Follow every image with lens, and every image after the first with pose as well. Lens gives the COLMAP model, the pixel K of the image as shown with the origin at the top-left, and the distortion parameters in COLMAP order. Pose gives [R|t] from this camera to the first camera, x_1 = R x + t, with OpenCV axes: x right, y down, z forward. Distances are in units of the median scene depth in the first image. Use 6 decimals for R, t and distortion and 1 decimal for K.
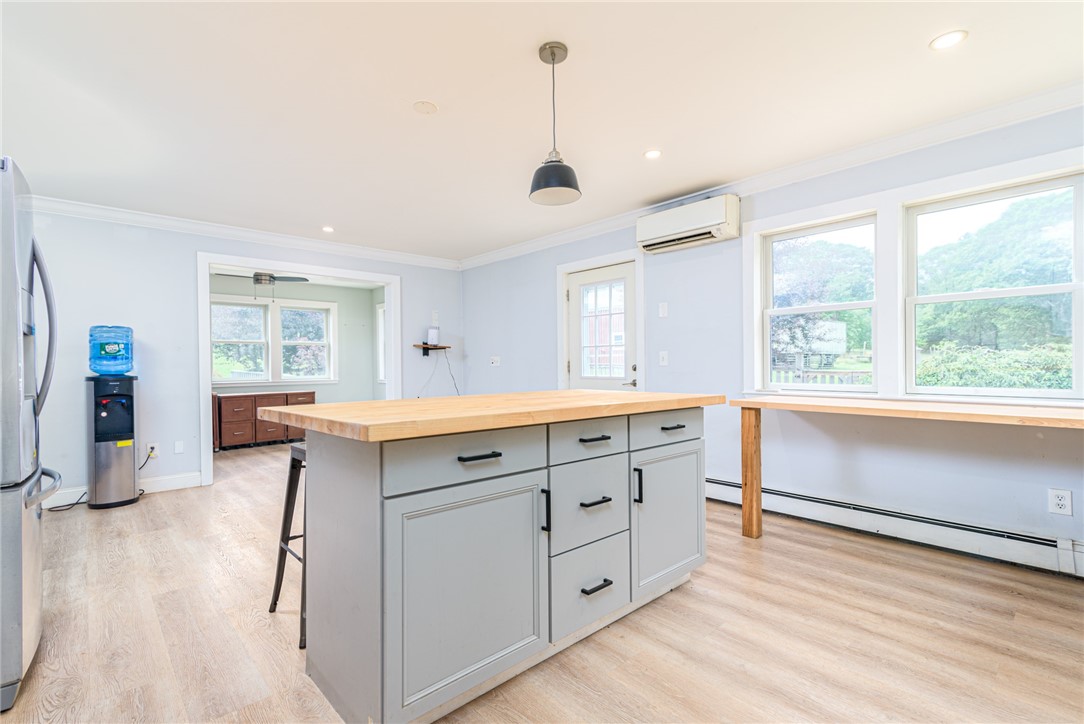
lens RADIAL K [[506.8, 0, 540.7], [0, 506.8, 364.8], [0, 0, 1]] dist [0.020245, -0.000045]
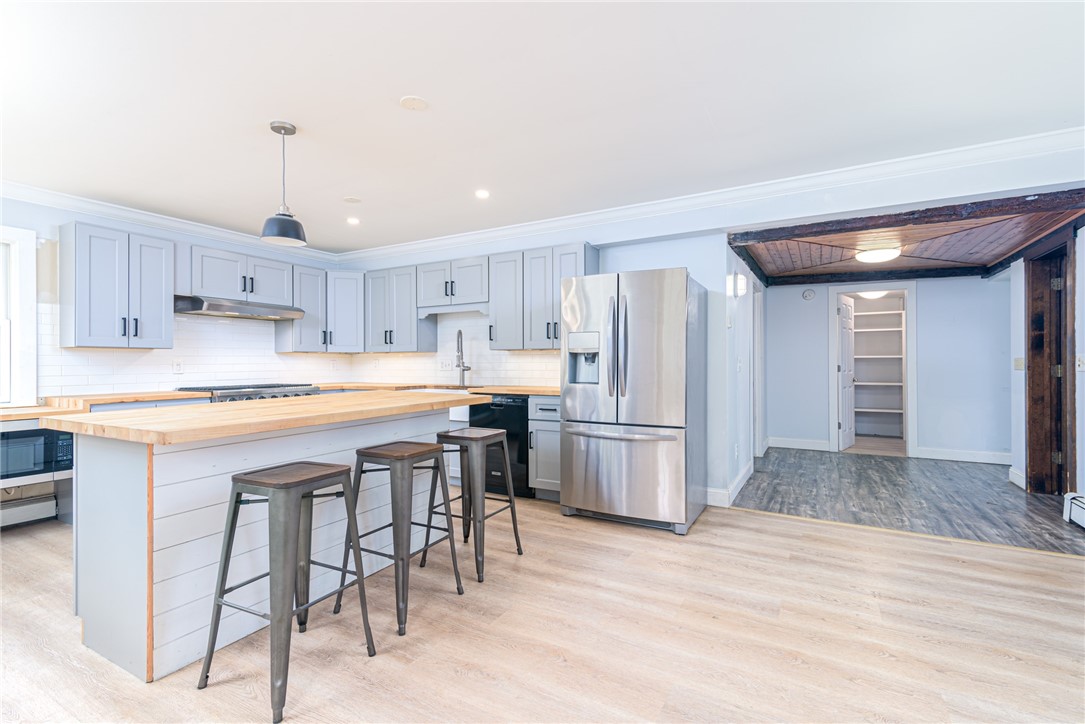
lens RADIAL K [[507.2, 0, 540.2], [0, 507.2, 364.1], [0, 0, 1]] dist [0.020245, -0.000045]
pose [[-0.955056, 0.006431, -0.296356, -0.170837], [0.006288, 0.999979, 0.001436, -0.004539], [0.296359, -0.000492, -0.955076, 2.014592]]
